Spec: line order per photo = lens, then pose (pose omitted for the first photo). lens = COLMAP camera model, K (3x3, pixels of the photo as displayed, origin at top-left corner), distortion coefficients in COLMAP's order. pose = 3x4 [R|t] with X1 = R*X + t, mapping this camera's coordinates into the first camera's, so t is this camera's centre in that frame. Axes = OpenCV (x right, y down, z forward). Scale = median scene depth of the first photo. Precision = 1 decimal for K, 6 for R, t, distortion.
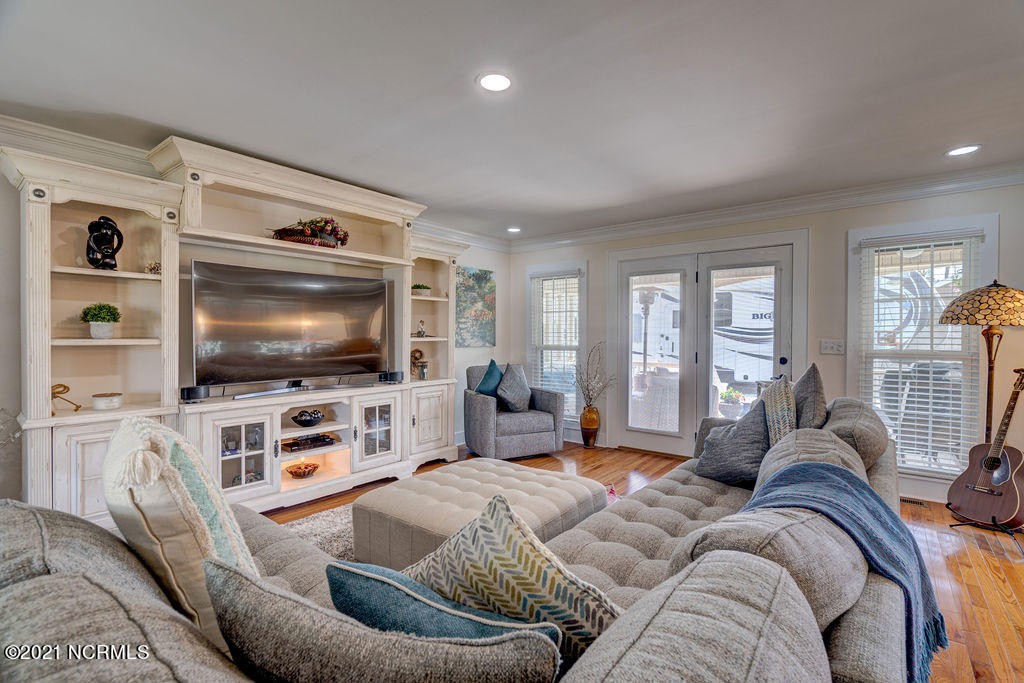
lens RADIAL K [[483.0, 0, 510.1], [0, 483.0, 339.0], [0, 0, 1]] dist [-0.000975, -0.000190]
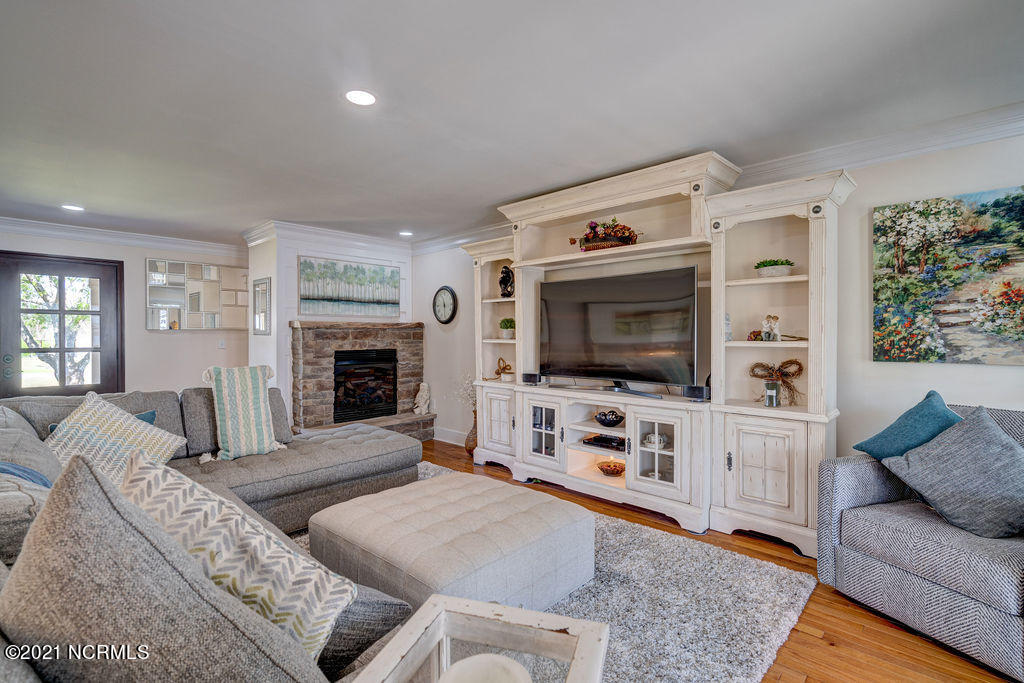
lens RADIAL K [[483.0, 0, 509.9], [0, 483.0, 339.0], [0, 0, 1]] dist [-0.000975, -0.000190]
pose [[-0.092490, -0.002415, -0.995711, 0.576265], [-0.015265, 0.999883, -0.001007, 0.000221], [0.995597, 0.015107, -0.092516, 0.824045]]
